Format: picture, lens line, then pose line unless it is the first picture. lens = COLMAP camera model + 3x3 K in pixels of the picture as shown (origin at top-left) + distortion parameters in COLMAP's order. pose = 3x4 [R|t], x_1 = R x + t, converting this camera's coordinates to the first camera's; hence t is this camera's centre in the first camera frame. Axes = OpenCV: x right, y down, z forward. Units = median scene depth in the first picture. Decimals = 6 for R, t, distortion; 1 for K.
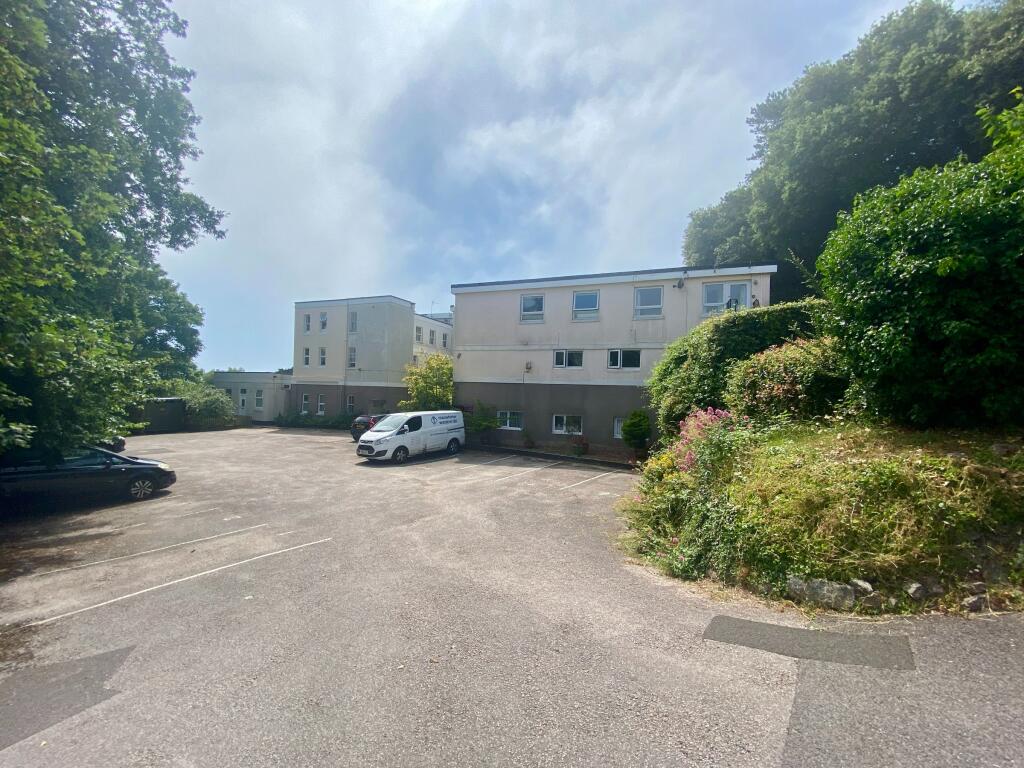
lens RADIAL K [[416.2, 0, 509.0], [0, 416.2, 381.1], [0, 0, 1]] dist [0.034904, -0.029991]
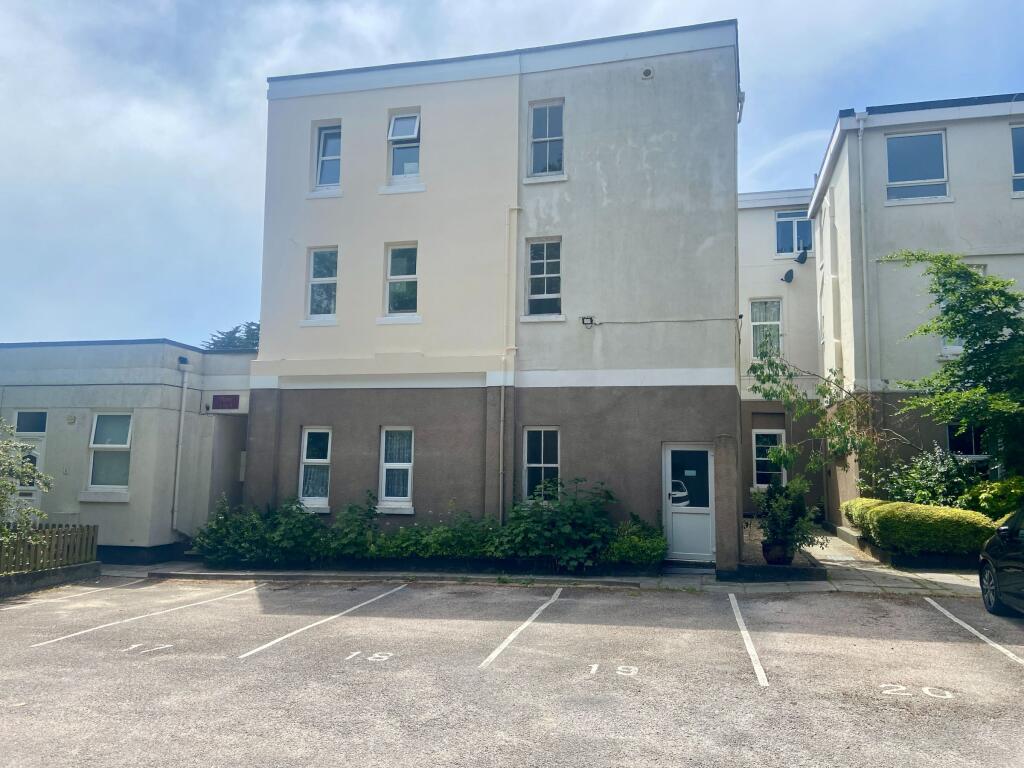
lens RADIAL K [[771.7, 0, 512.0], [0, 771.7, 384.0], [0, 0, 1]] dist [0.067078, -0.000086]
pose [[0.988143, 0.005633, 0.153434, -0.441809], [0.008669, 0.995685, -0.092387, 0.047664], [-0.153292, 0.092622, 0.983831, 0.526646]]
